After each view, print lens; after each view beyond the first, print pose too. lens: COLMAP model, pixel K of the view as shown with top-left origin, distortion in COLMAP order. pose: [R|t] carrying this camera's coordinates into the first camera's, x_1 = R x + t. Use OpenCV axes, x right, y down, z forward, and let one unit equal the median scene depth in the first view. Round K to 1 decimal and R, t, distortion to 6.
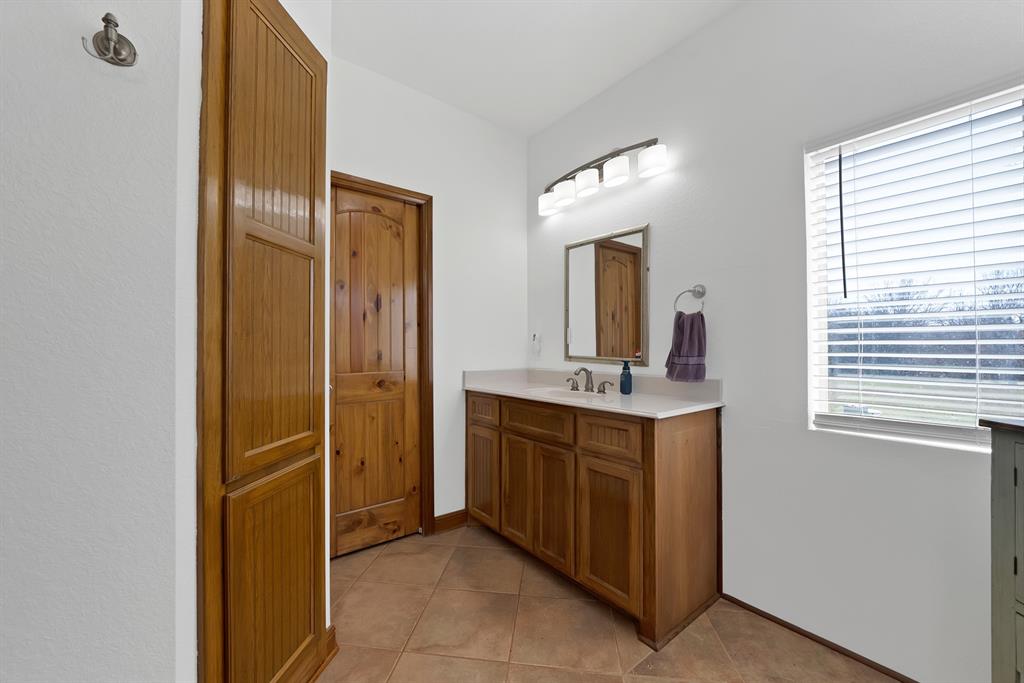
lens RADIAL K [[397.9, 0, 513.9], [0, 397.9, 344.6], [0, 0, 1]] dist [-0.001542, -0.000041]
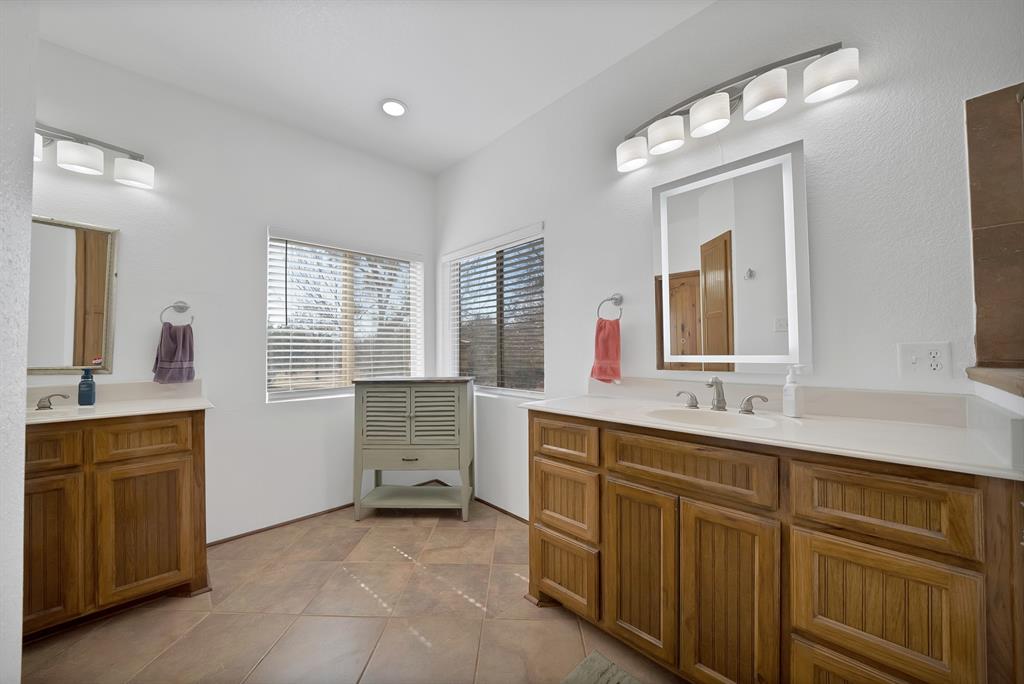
lens RADIAL K [[368.6, 0, 512.0], [0, 368.6, 342.0], [0, 0, 1]] dist [-0.000106, -0.000021]
pose [[-0.081548, 0.027141, 0.996300, -0.743625], [-0.000623, 0.999628, -0.027283, 0.001259], [-0.996669, -0.002846, -0.081501, 0.105245]]
